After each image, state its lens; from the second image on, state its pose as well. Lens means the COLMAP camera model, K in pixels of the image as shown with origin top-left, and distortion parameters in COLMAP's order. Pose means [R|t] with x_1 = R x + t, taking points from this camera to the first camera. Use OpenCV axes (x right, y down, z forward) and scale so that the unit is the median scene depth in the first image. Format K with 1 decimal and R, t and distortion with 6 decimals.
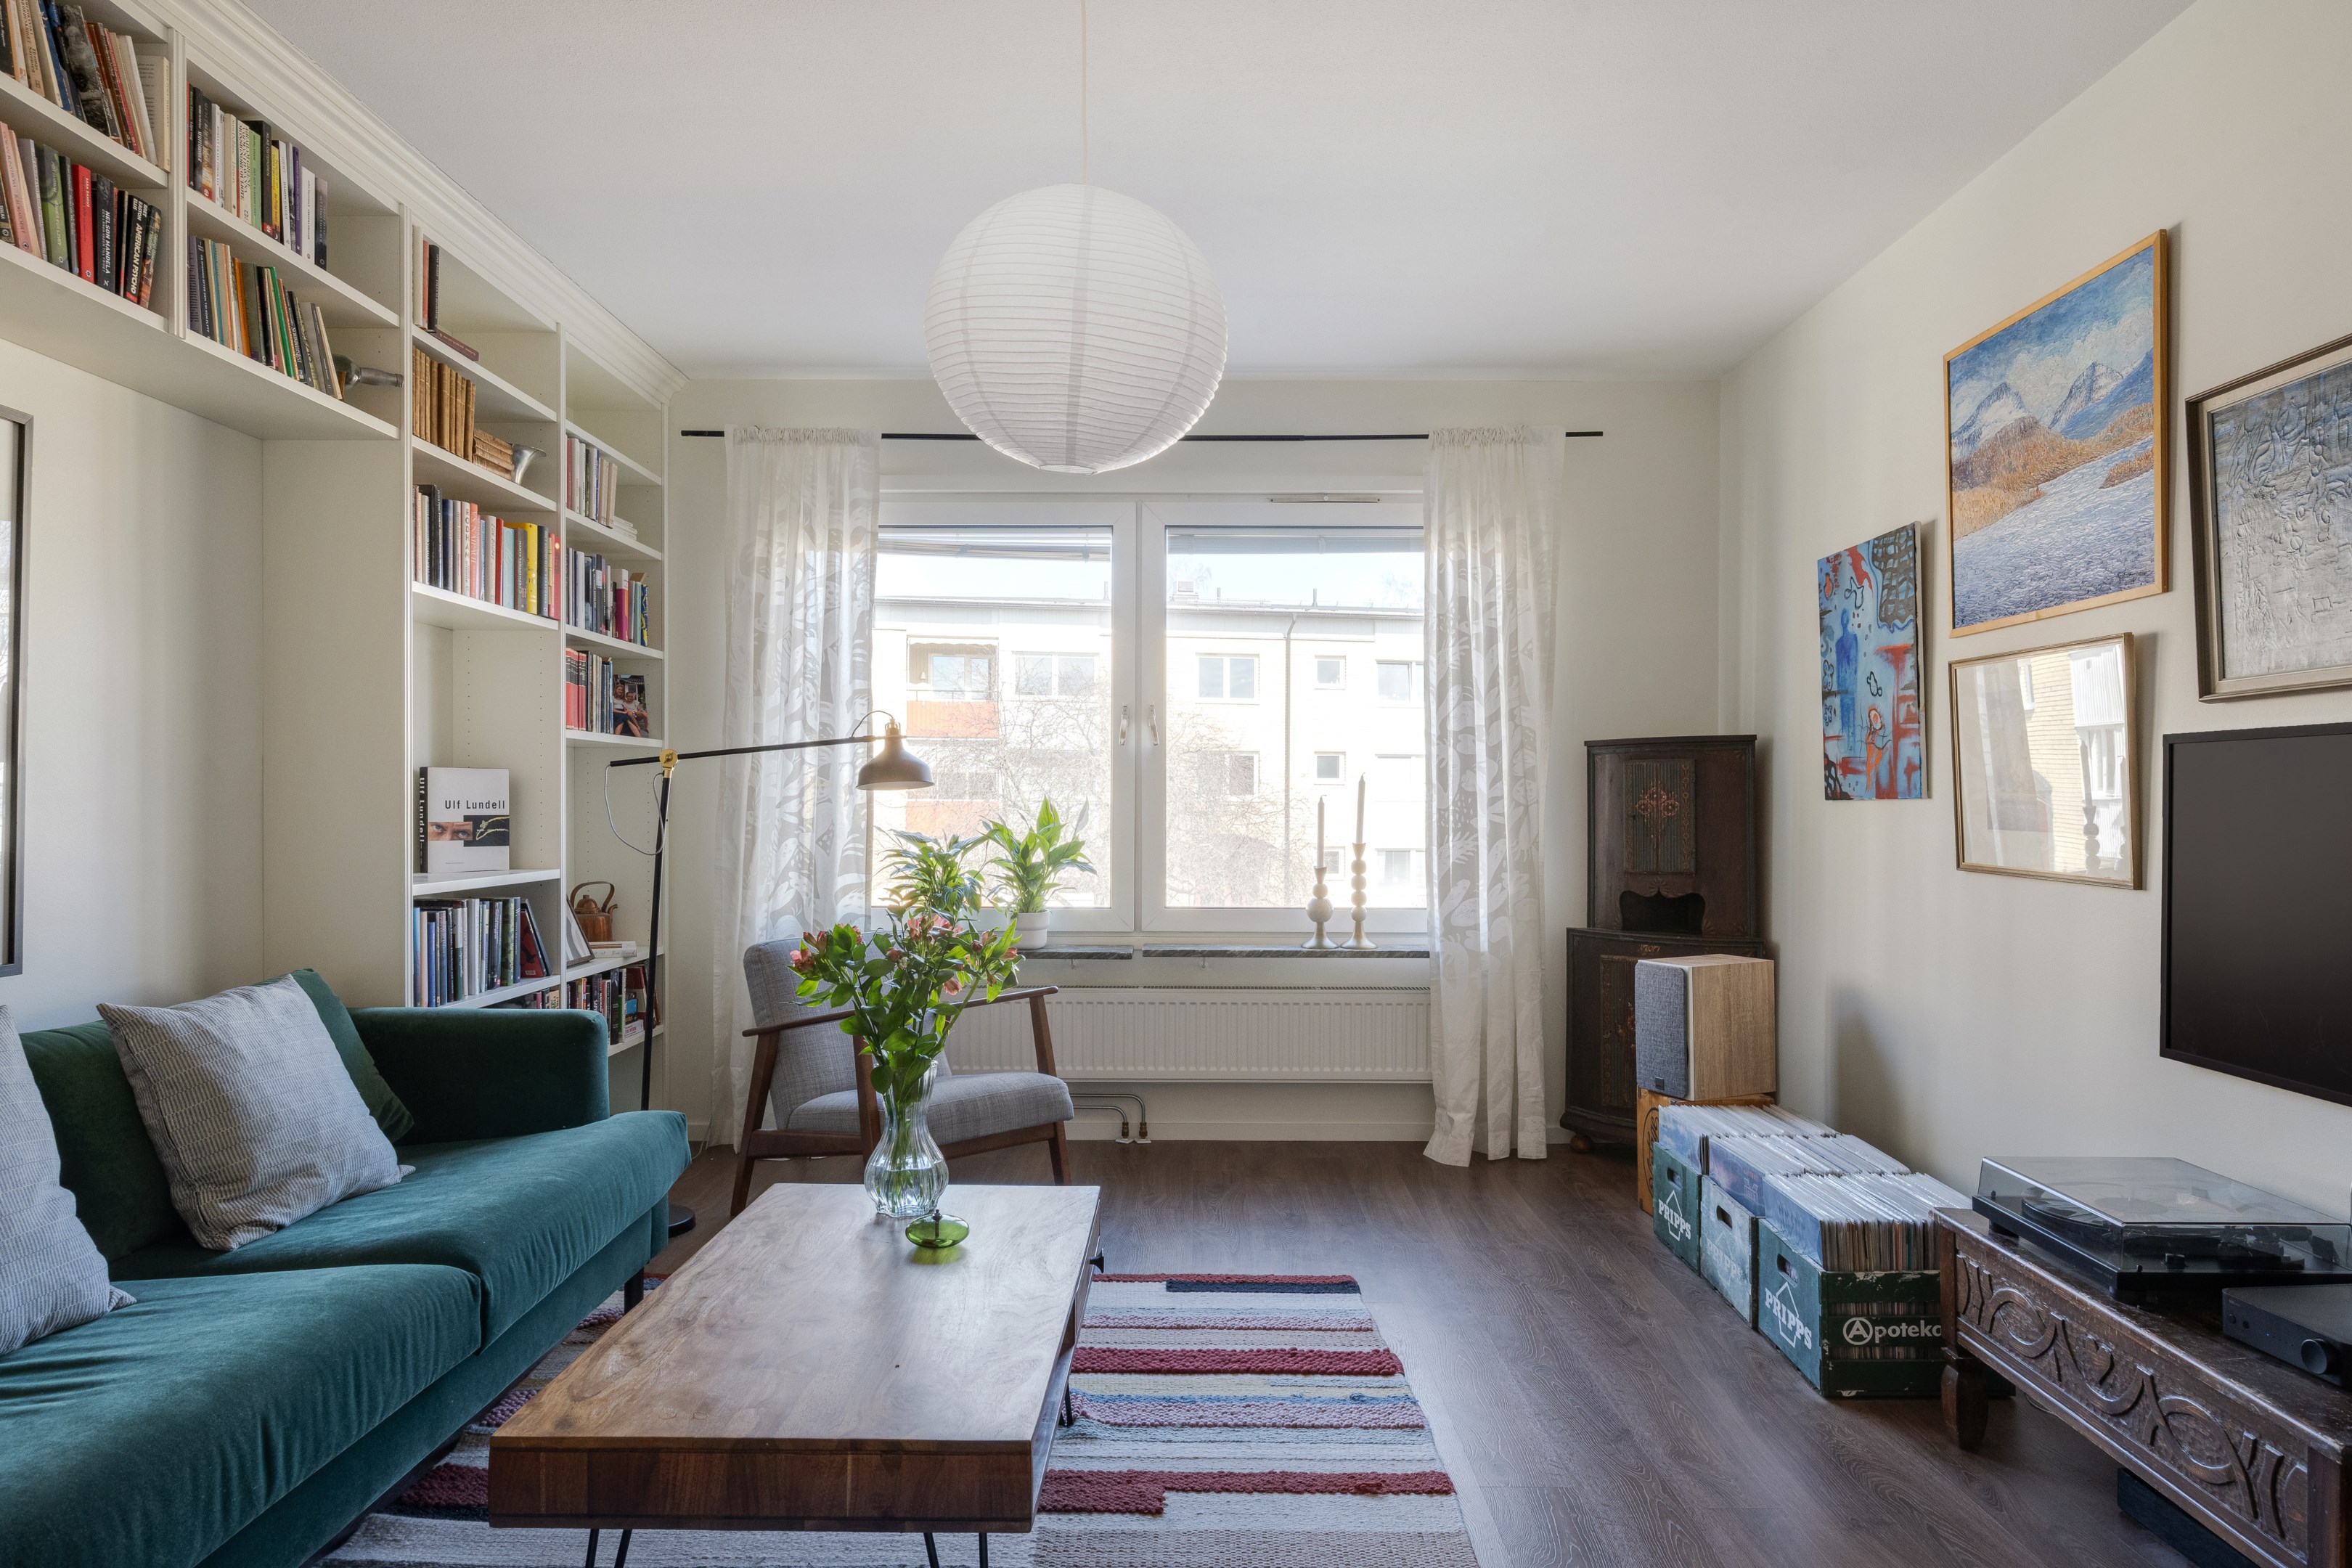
lens RADIAL K [[1512.9, 0, 1197.1], [0, 1512.9, 814.5], [0, 0, 1]] dist [-0.003047, 0.000685]
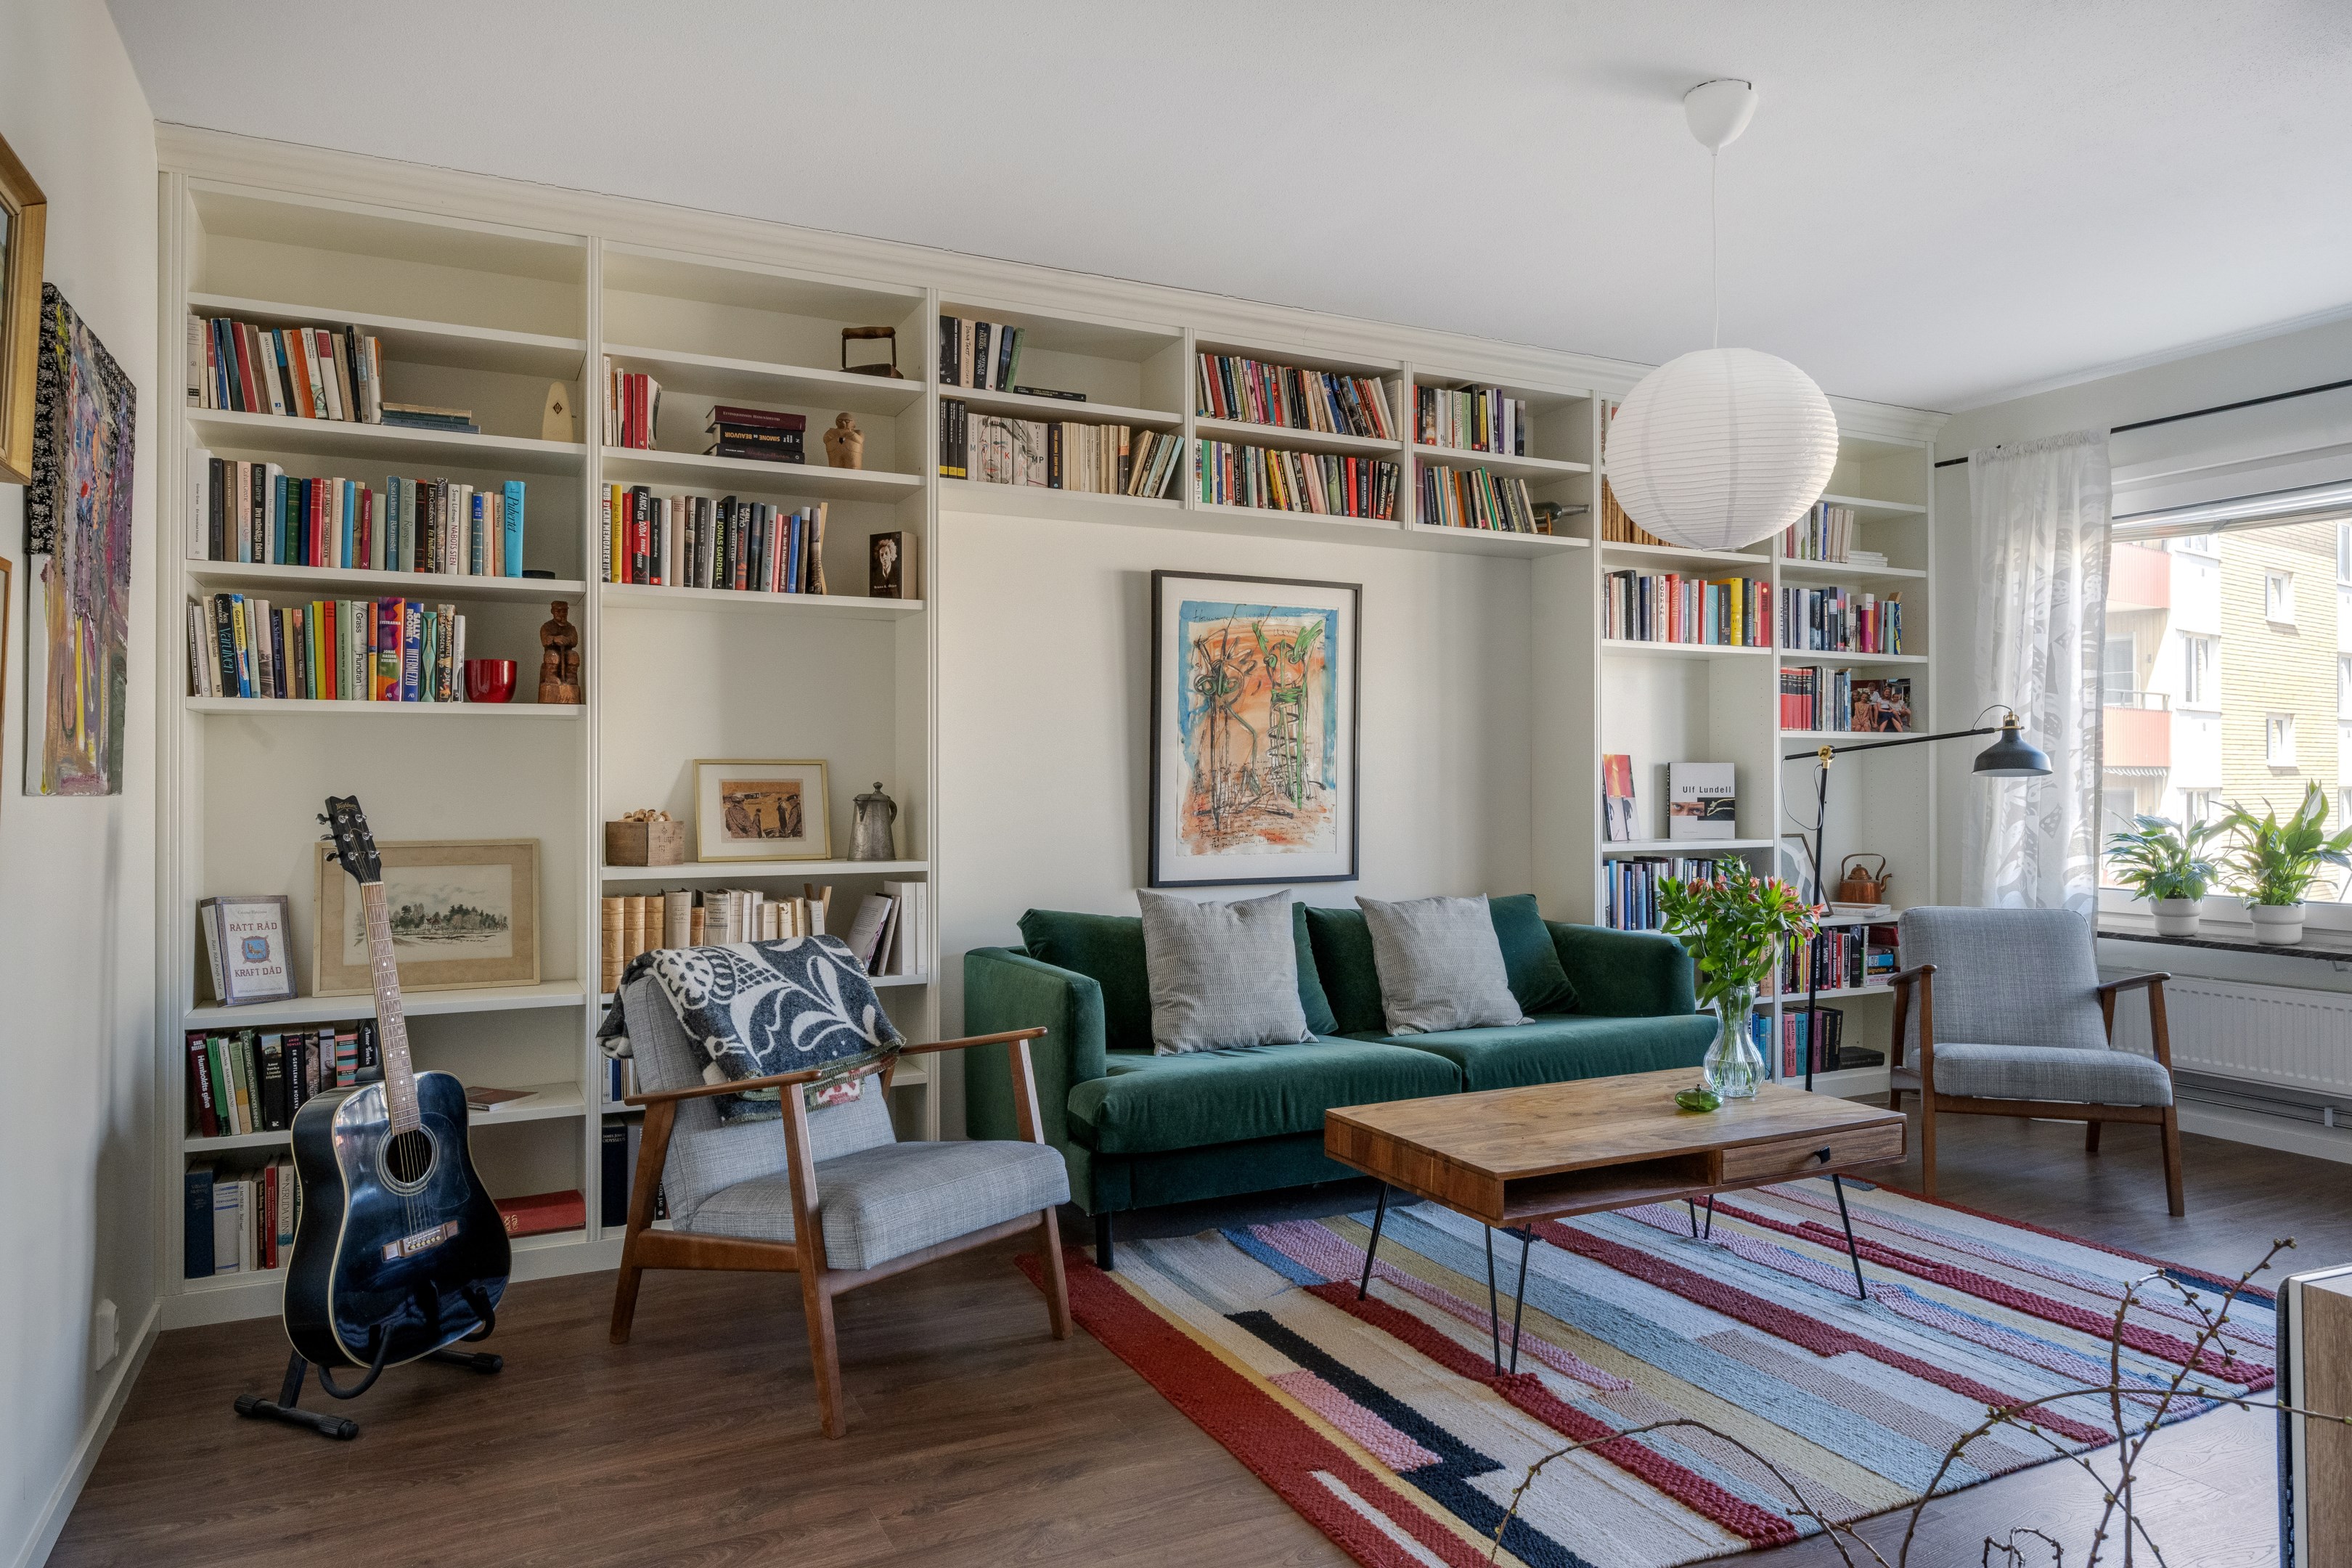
lens RADIAL K [[1512.9, 0, 1178.9], [0, 1512.9, 771.1], [0, 0, 1]] dist [-0.003047, 0.000685]
pose [[0.443715, -0.011053, -0.896100, 0.526188], [-0.004228, 0.999887, -0.014427, -0.001832], [0.896158, 0.010190, 0.443618, -0.025609]]
